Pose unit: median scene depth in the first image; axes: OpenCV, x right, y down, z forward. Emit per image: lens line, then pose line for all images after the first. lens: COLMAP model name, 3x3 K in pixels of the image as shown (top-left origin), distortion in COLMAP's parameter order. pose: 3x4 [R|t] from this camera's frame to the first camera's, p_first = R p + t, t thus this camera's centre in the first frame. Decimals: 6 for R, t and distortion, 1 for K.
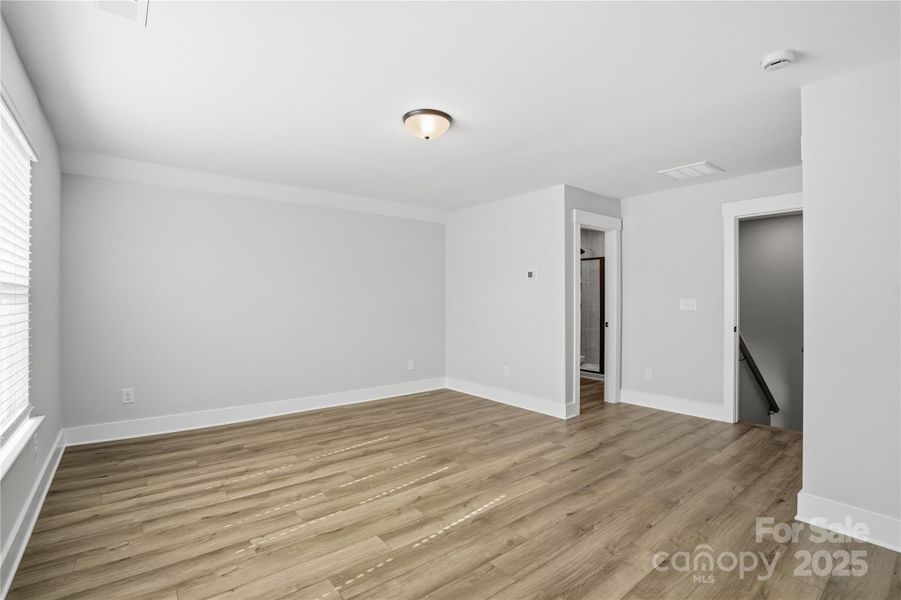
lens RADIAL K [[422.2, 0, 455.1], [0, 422.2, 305.5], [0, 0, 1]] dist [-0.064137, 0.026102]
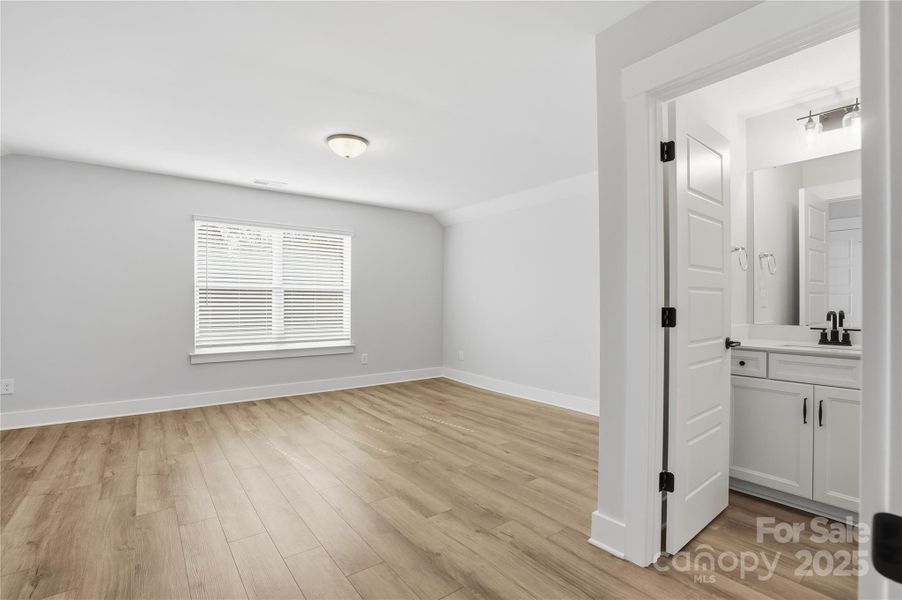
lens RADIAL K [[422.6, 0, 455.6], [0, 422.6, 305.5], [0, 0, 1]] dist [-0.064137, 0.026102]
pose [[-0.024940, 0.007358, -0.999662, 0.856619], [-0.020622, 0.999756, 0.007874, 0.010662], [0.999476, 0.020812, -0.024782, 1.010673]]
